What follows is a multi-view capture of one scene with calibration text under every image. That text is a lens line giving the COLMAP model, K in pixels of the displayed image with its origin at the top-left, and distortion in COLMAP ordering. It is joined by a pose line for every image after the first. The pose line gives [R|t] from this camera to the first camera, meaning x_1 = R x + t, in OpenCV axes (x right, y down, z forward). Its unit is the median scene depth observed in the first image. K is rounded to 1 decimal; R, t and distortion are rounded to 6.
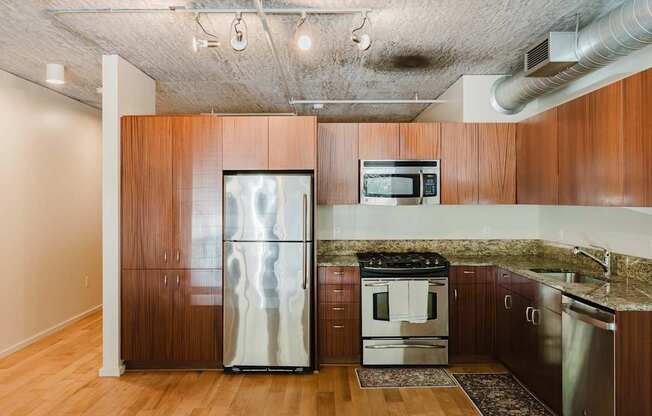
lens RADIAL K [[516.6, 0, 325.9], [0, 516.6, 185.9], [0, 0, 1]] dist [0.000024, 0.001143]
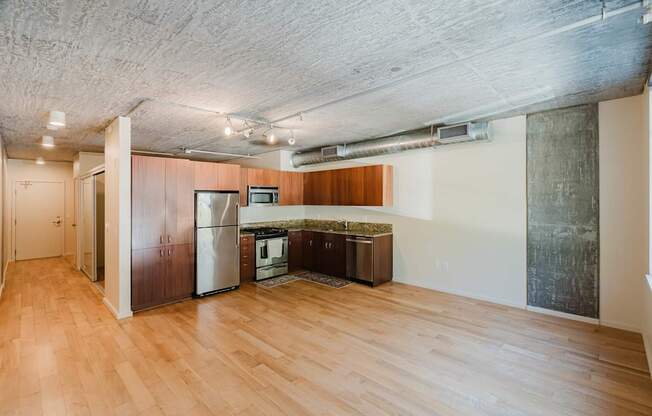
lens RADIAL K [[290.9, 0, 326.2], [0, 290.9, 196.9], [0, 0, 1]] dist [0.000181, 0.000038]
pose [[0.697458, 0.002622, 0.716621, -0.592931], [-0.010575, 0.999922, 0.006634, -0.016242], [-0.716548, -0.012205, 0.697431, -0.062045]]
